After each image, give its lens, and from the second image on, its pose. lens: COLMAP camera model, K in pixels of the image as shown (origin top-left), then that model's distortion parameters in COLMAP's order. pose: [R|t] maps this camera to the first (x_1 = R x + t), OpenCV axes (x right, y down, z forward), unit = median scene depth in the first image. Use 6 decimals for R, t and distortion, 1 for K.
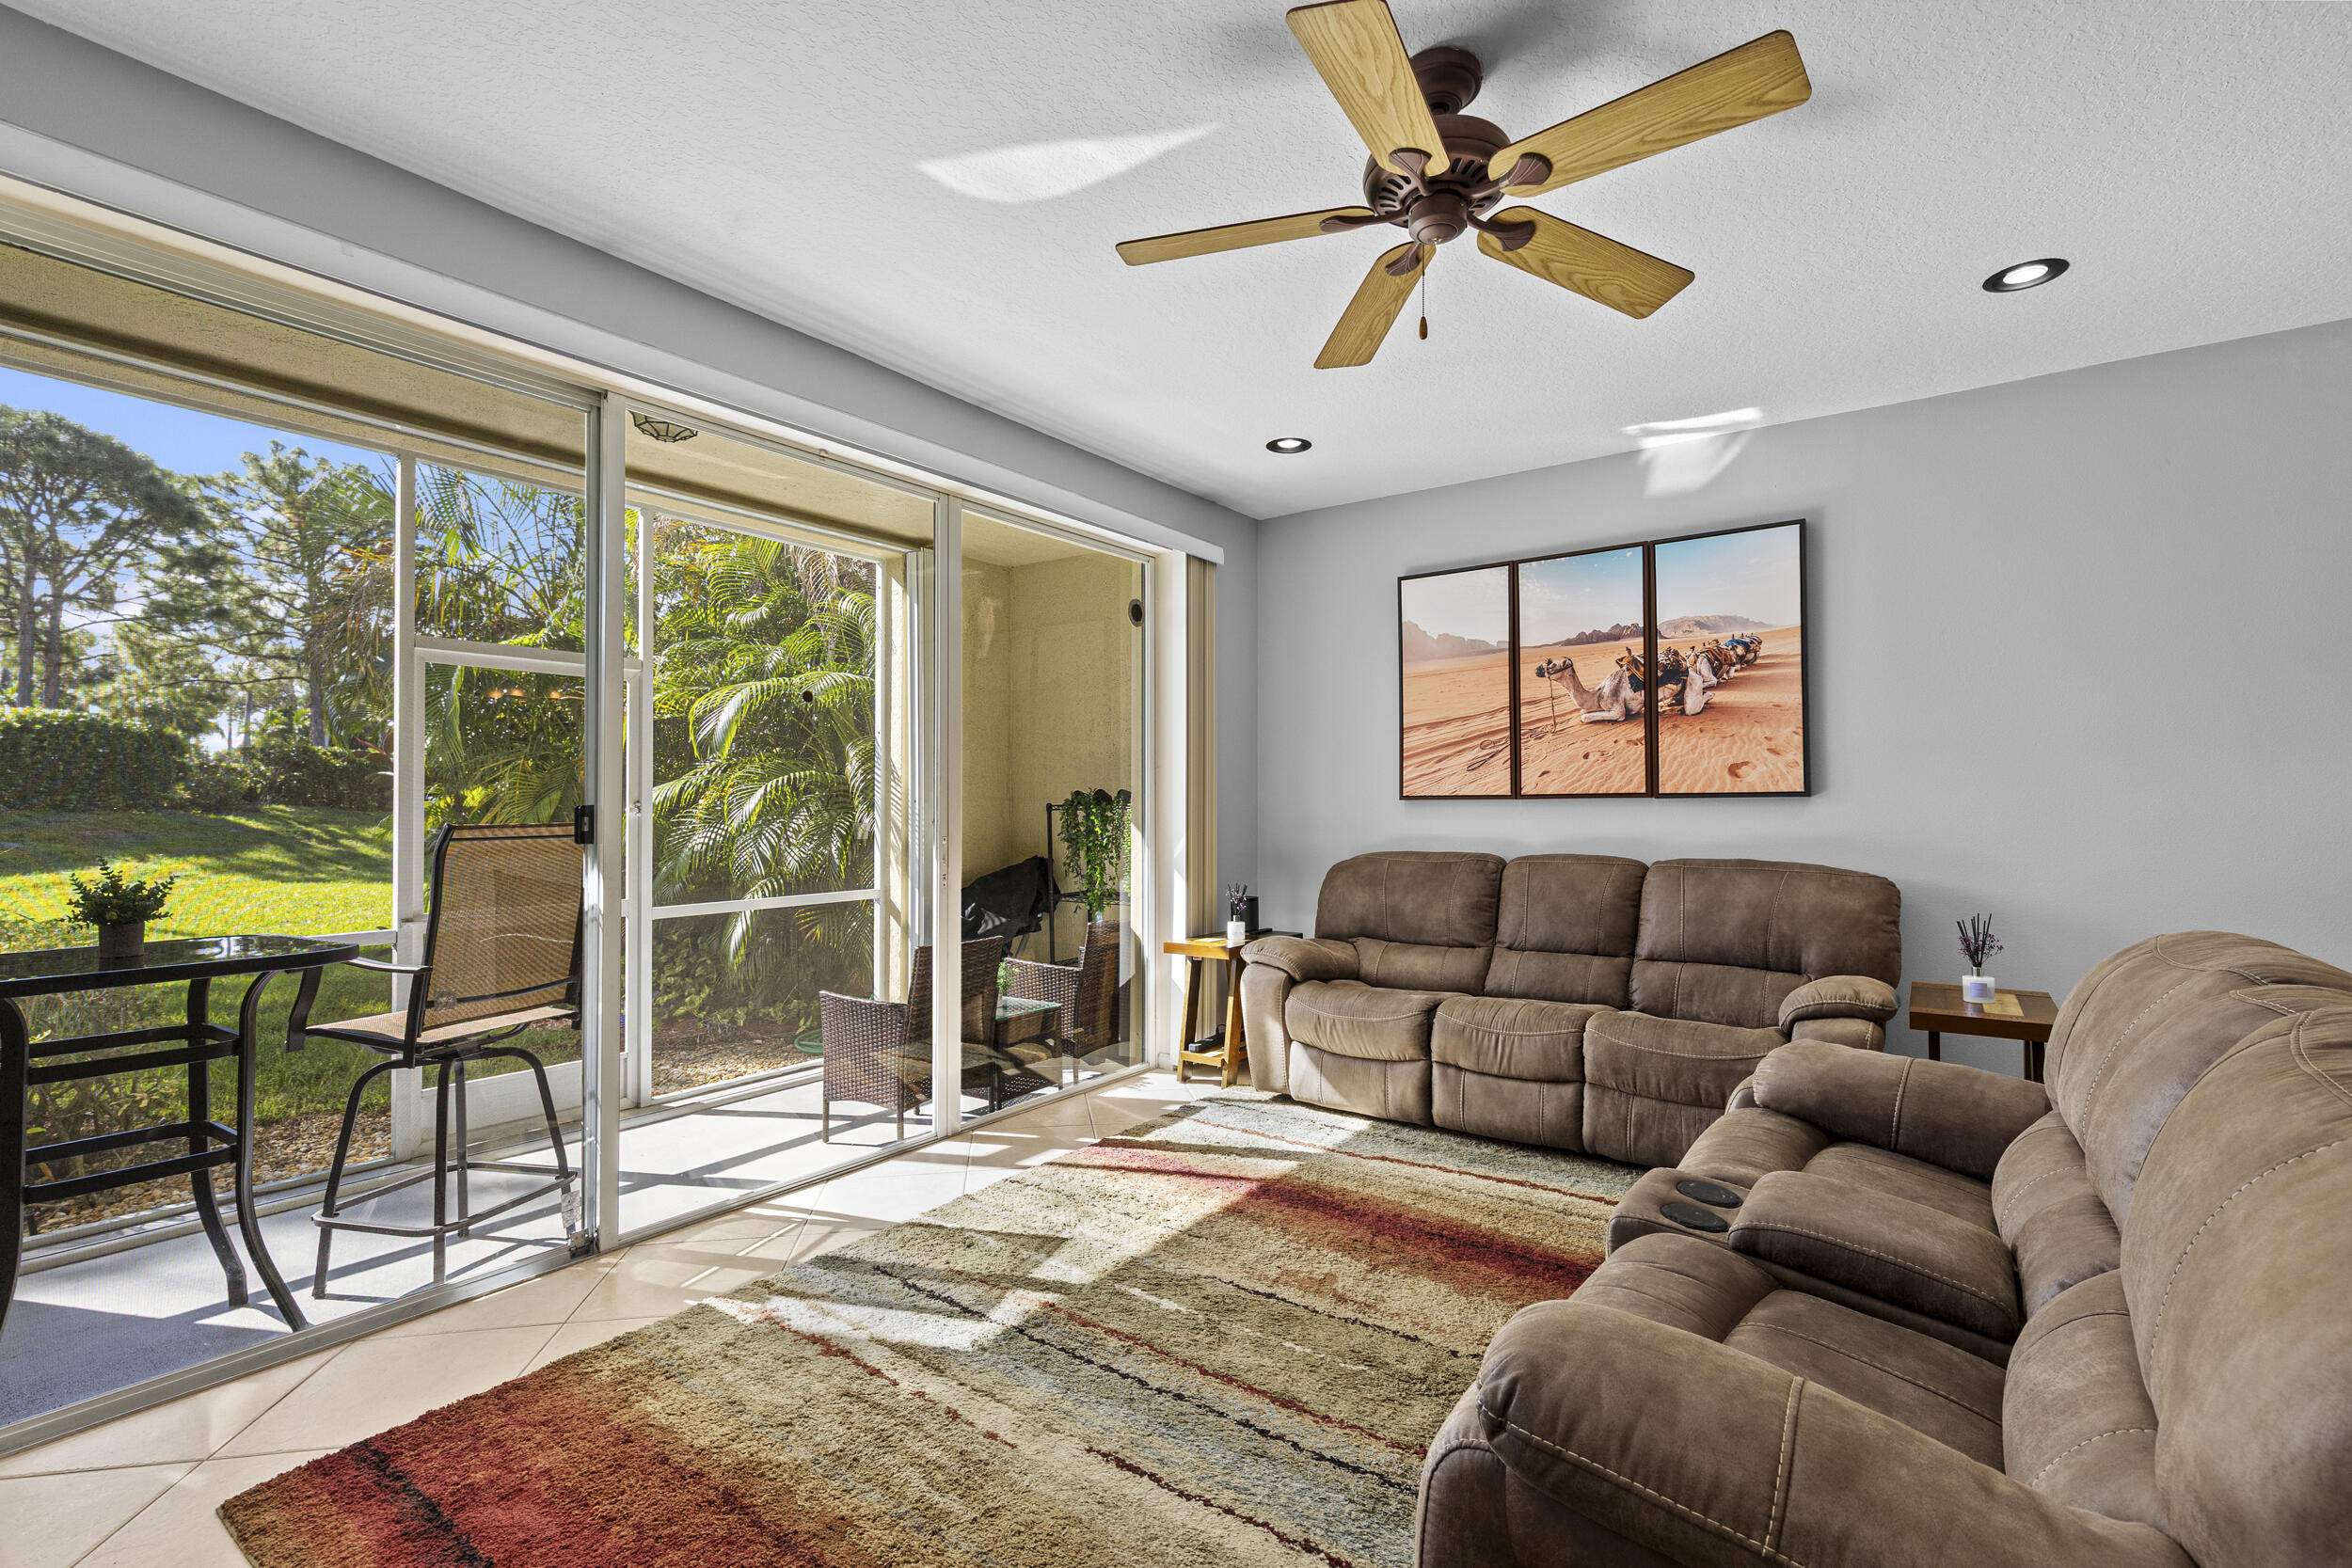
lens RADIAL K [[1054.7, 0, 1177.3], [0, 1054.7, 782.6], [0, 0, 1]] dist [0.002701, -0.001651]
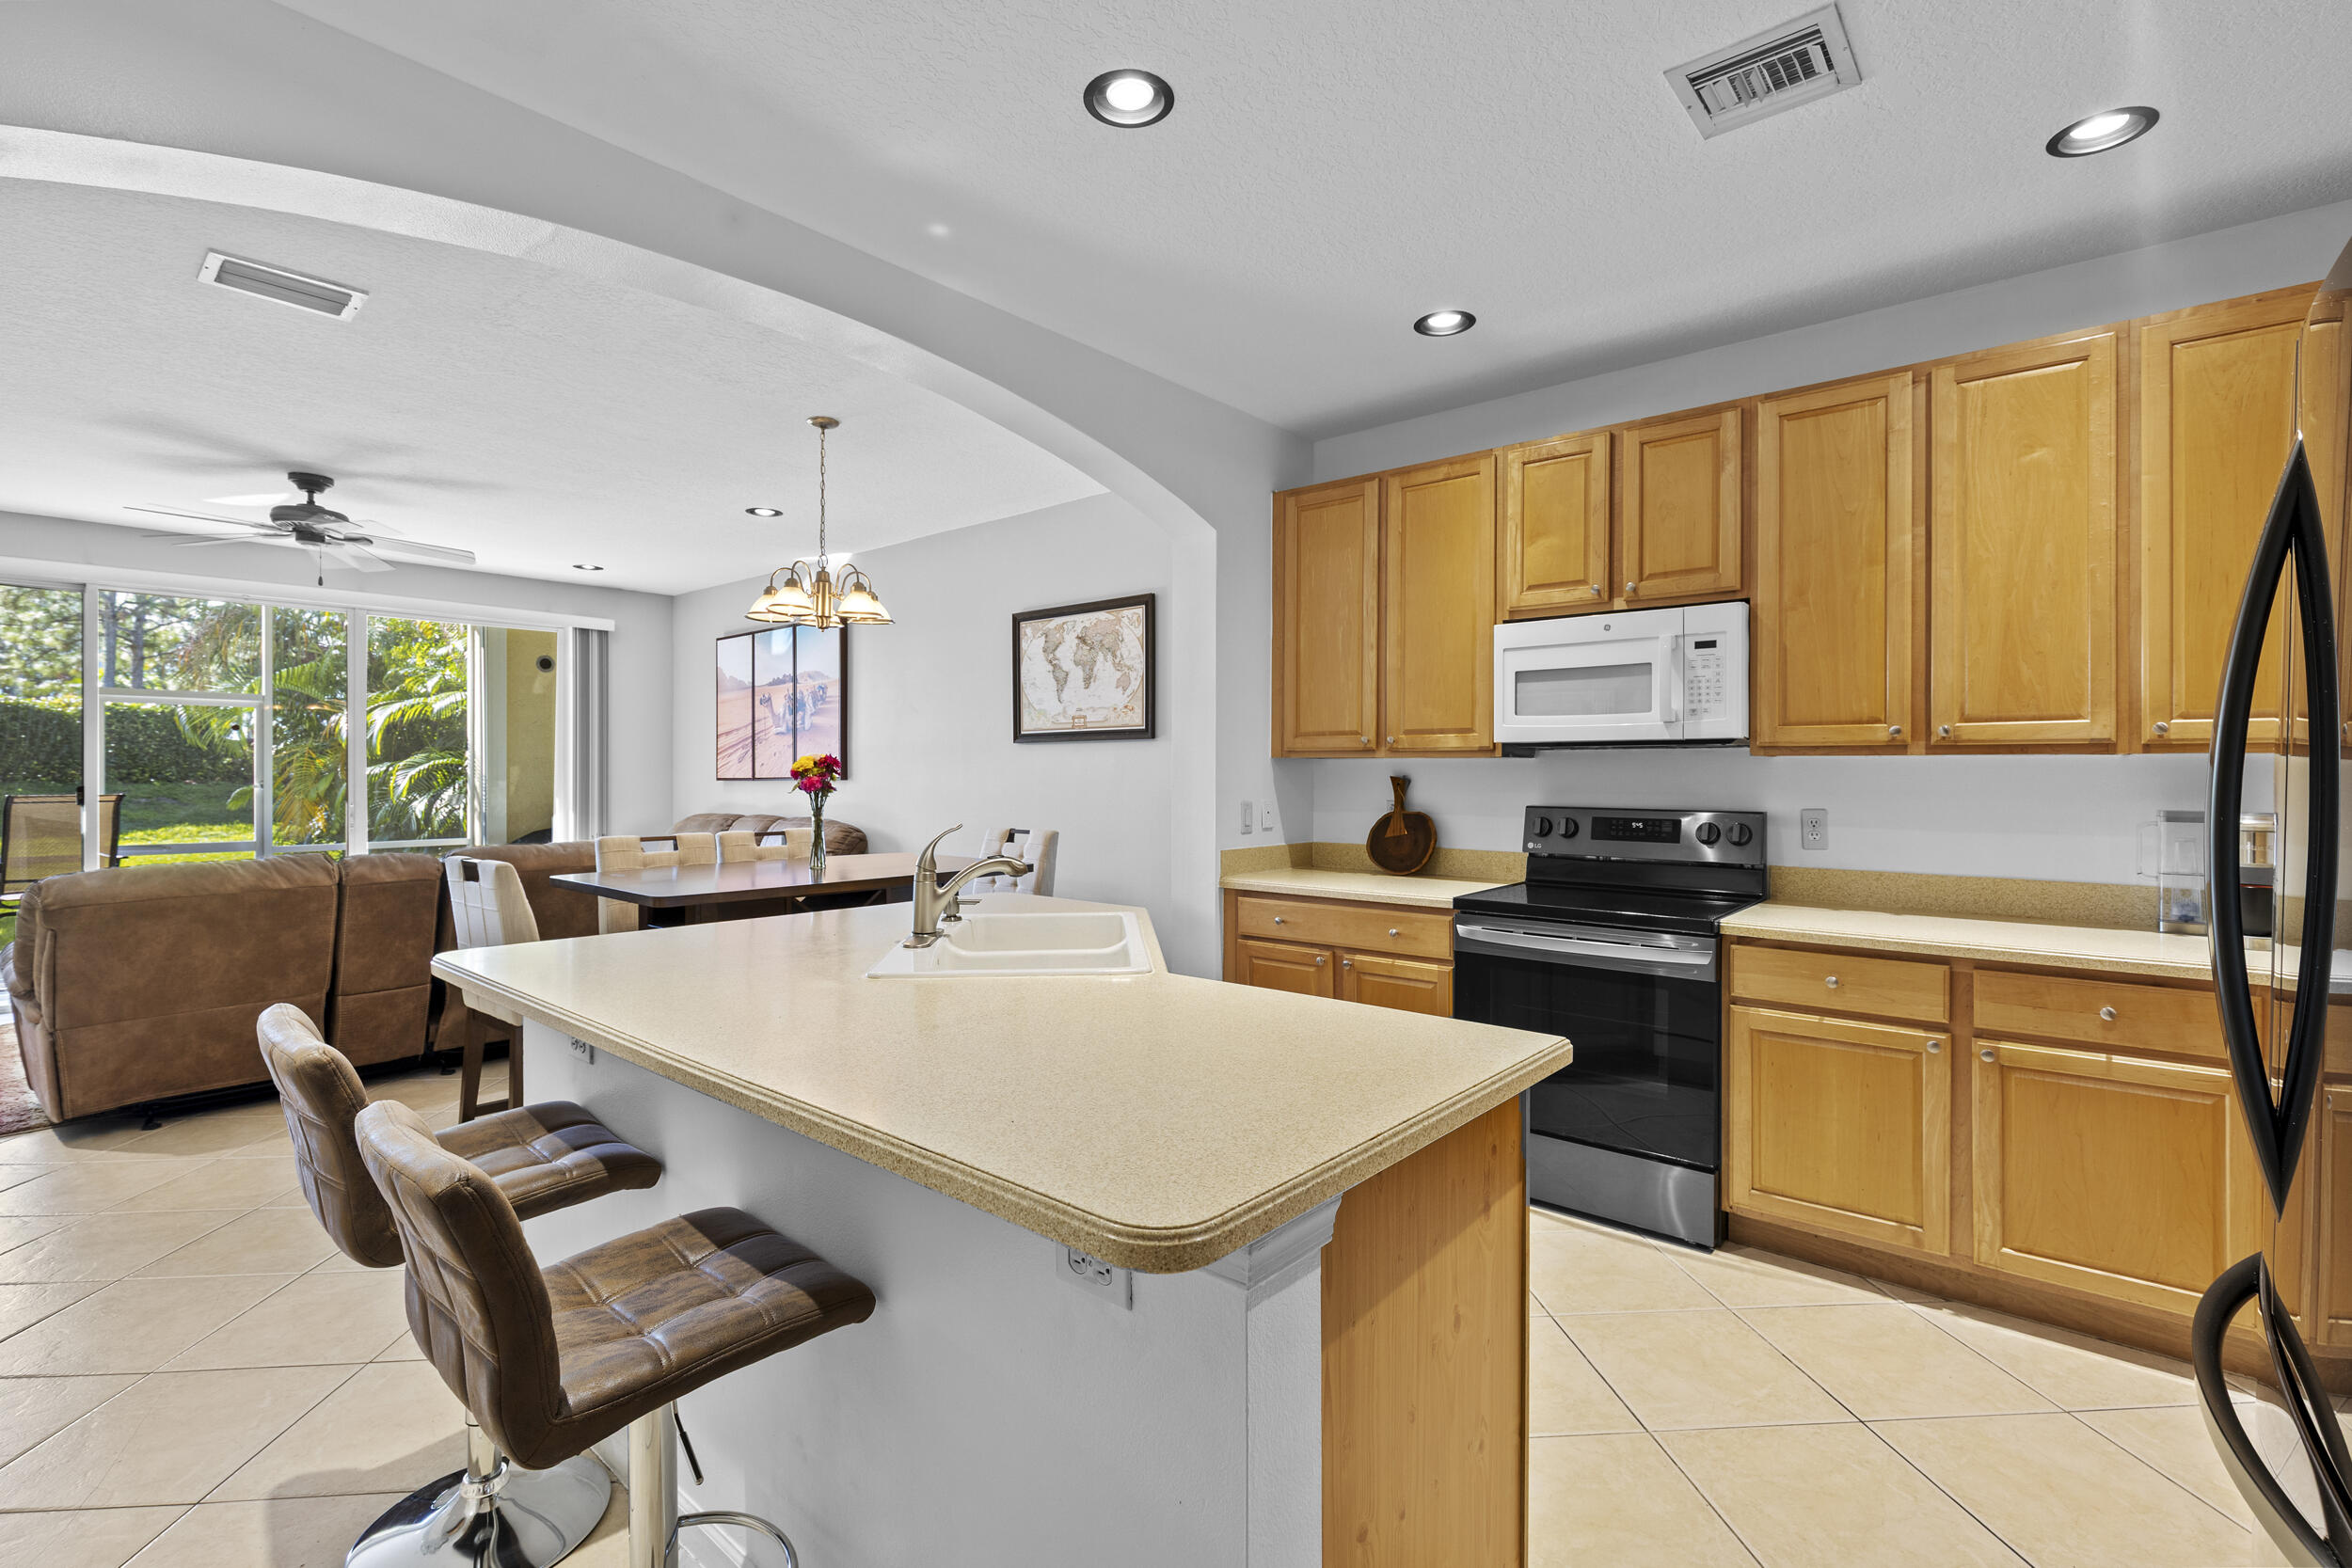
lens RADIAL K [[1054.7, 0, 1172.3], [0, 1054.7, 777.8], [0, 0, 1]] dist [0.002701, -0.001651]
pose [[0.997325, 0.000377, -0.073092, 1.199309], [0.001210, 0.999764, 0.021671, -0.025100], [0.073083, -0.021702, 0.997090, -0.624517]]
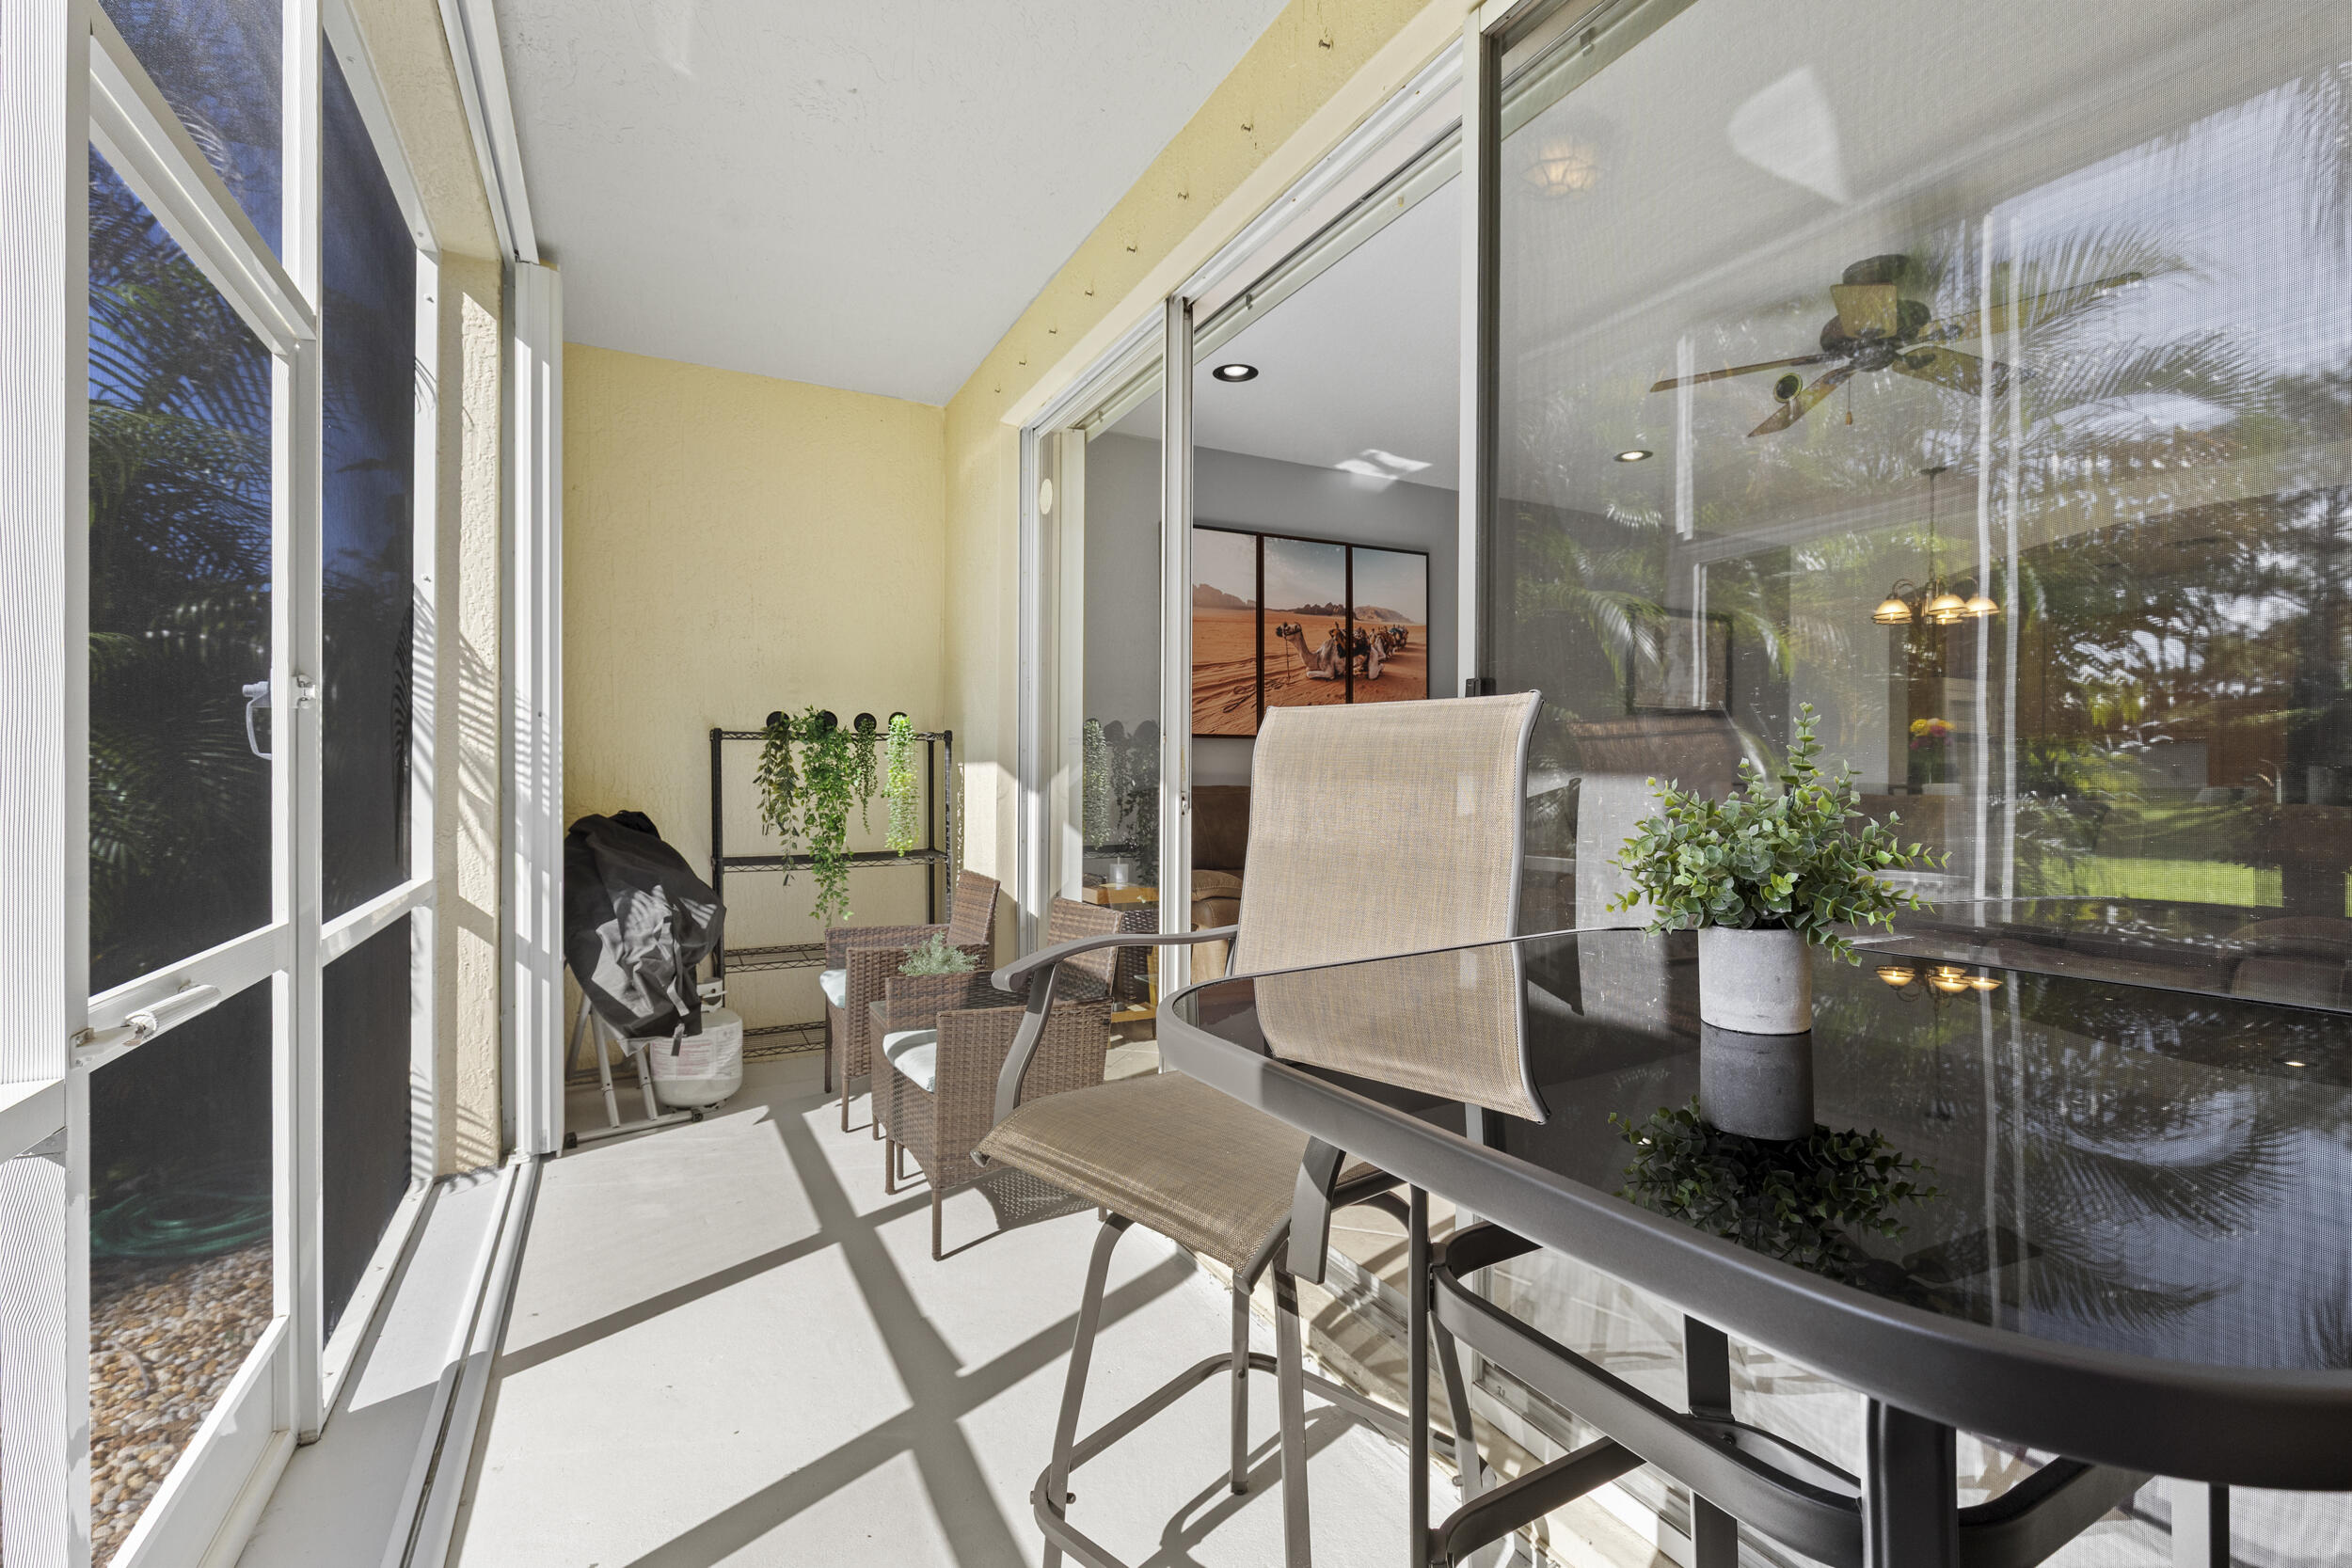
lens RADIAL K [[1054.7, 0, 1179.4], [0, 1054.7, 781.6], [0, 0, 1]] dist [0.002701, -0.001651]
pose [[0.437179, -0.002925, 0.899370, -0.848908], [-0.019580, 0.999727, 0.012769, 0.055151], [-0.899162, -0.023192, 0.437002, 0.637087]]
